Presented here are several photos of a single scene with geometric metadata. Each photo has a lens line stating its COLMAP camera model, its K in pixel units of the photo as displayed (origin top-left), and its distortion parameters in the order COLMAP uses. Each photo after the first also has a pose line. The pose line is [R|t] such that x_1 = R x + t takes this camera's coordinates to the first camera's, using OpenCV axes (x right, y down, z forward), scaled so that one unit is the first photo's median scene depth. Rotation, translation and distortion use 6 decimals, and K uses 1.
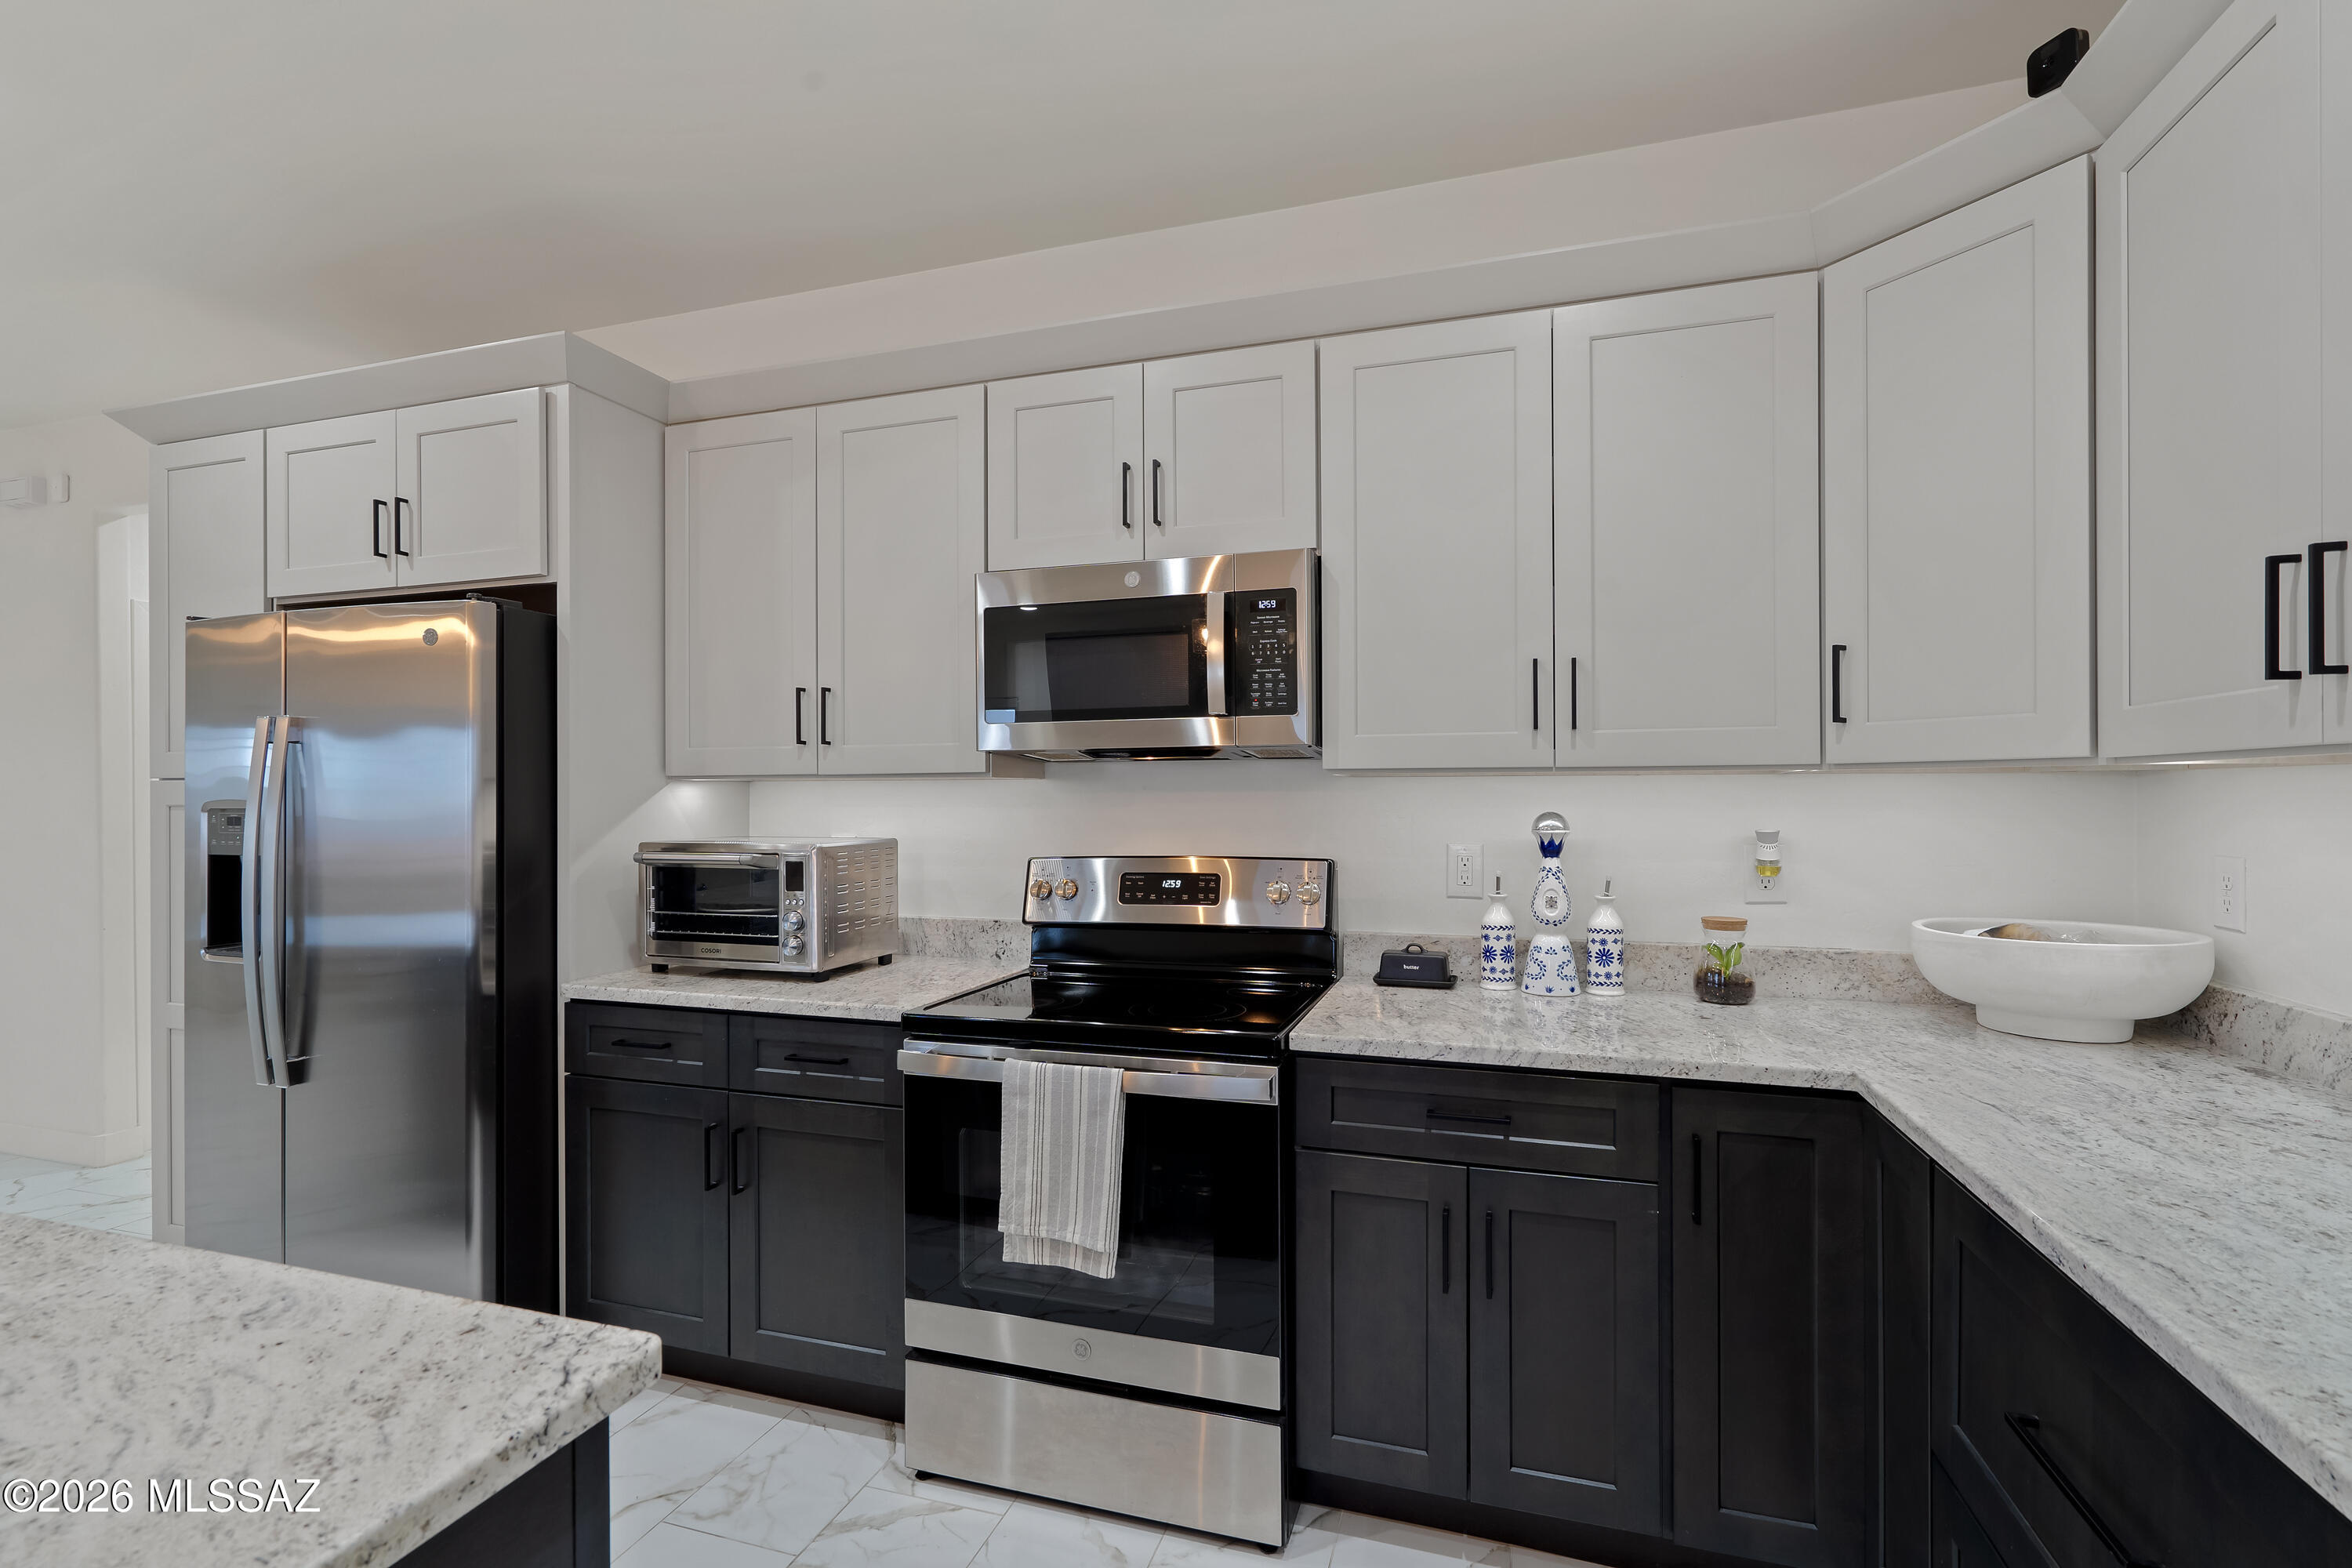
lens RADIAL K [[1091.3, 0, 1169.8], [0, 1091.3, 795.2], [0, 0, 1]] dist [-0.004873, -0.001155]
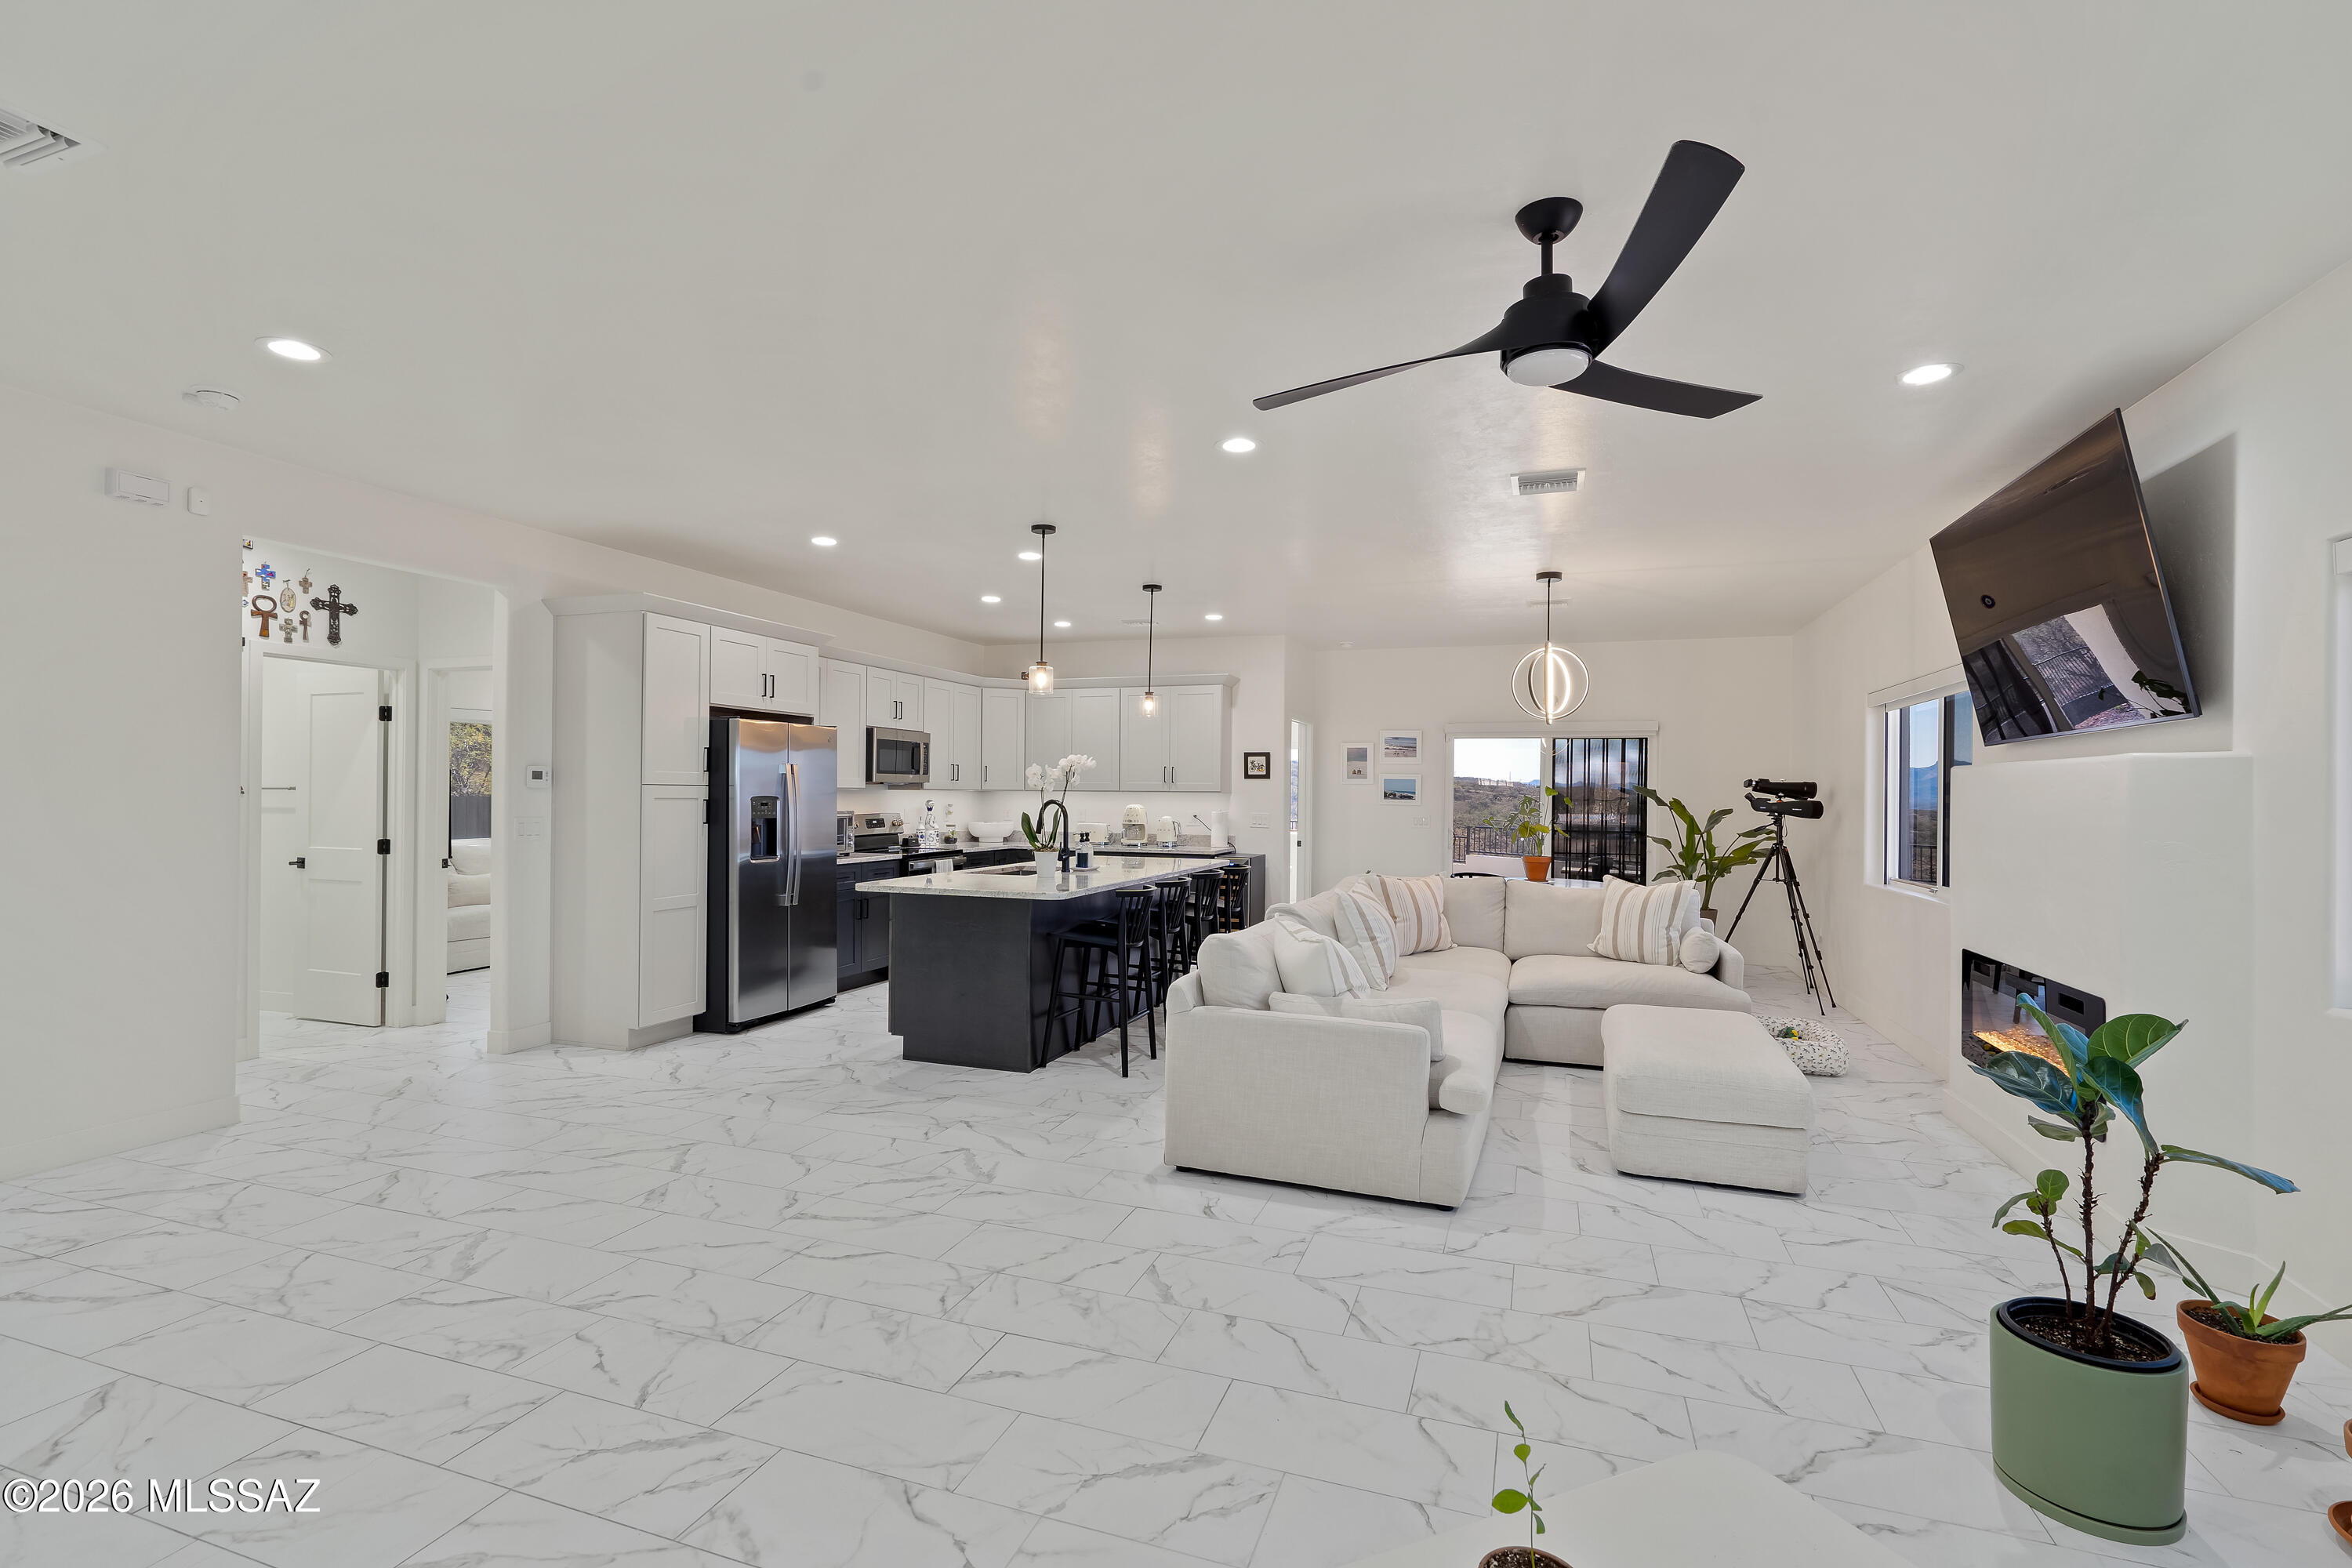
lens RADIAL K [[1073.9, 0, 1168.2], [0, 1073.9, 794.2], [0, 0, 1]] dist [-0.002065, 0.000774]
pose [[0.022445, 0.000366, 0.999748, -9.226577], [0.003138, 0.999995, -0.000436, -0.006922], [-0.999743, 0.003147, 0.022444, 0.123398]]
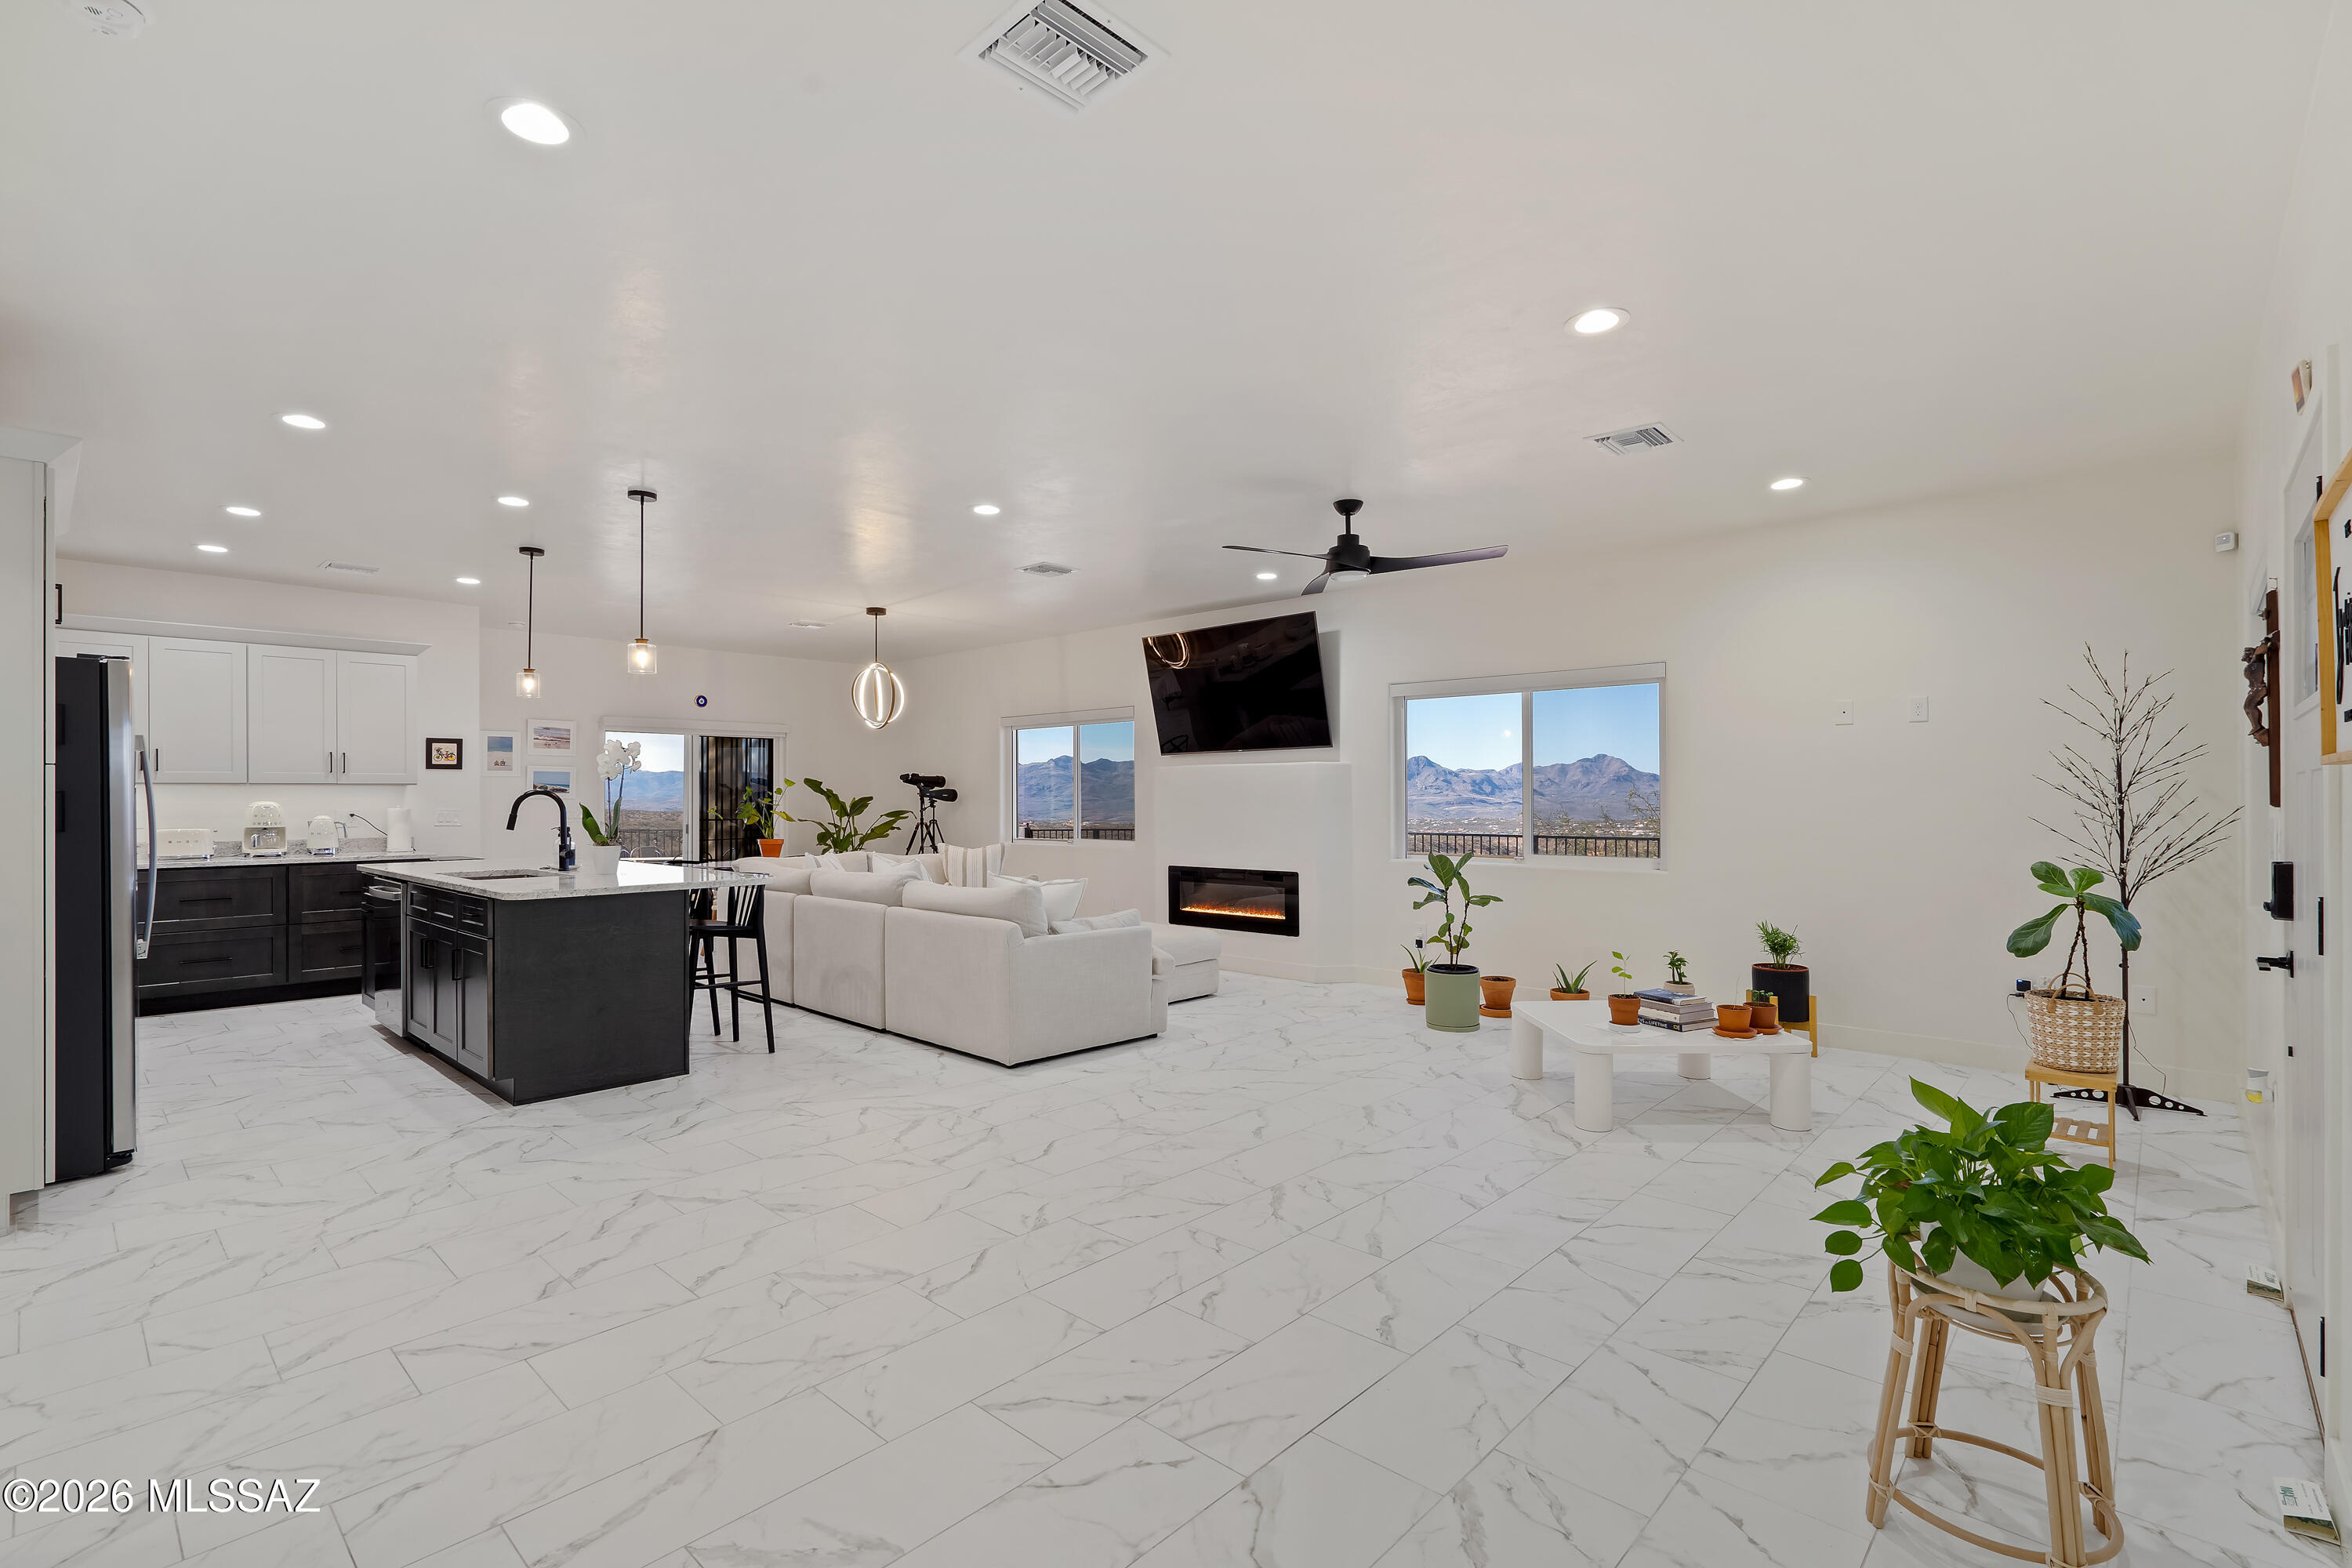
lens RADIAL K [[1073.9, 0, 1168.2], [0, 1073.9, 794.2], [0, 0, 1]] dist [-0.002065, 0.000774]
pose [[-0.906875, 0.005244, 0.421367, -7.994523], [0.009615, 0.999920, 0.008250, 0.034777], [-0.421290, 0.011533, -0.906853, 5.024864]]
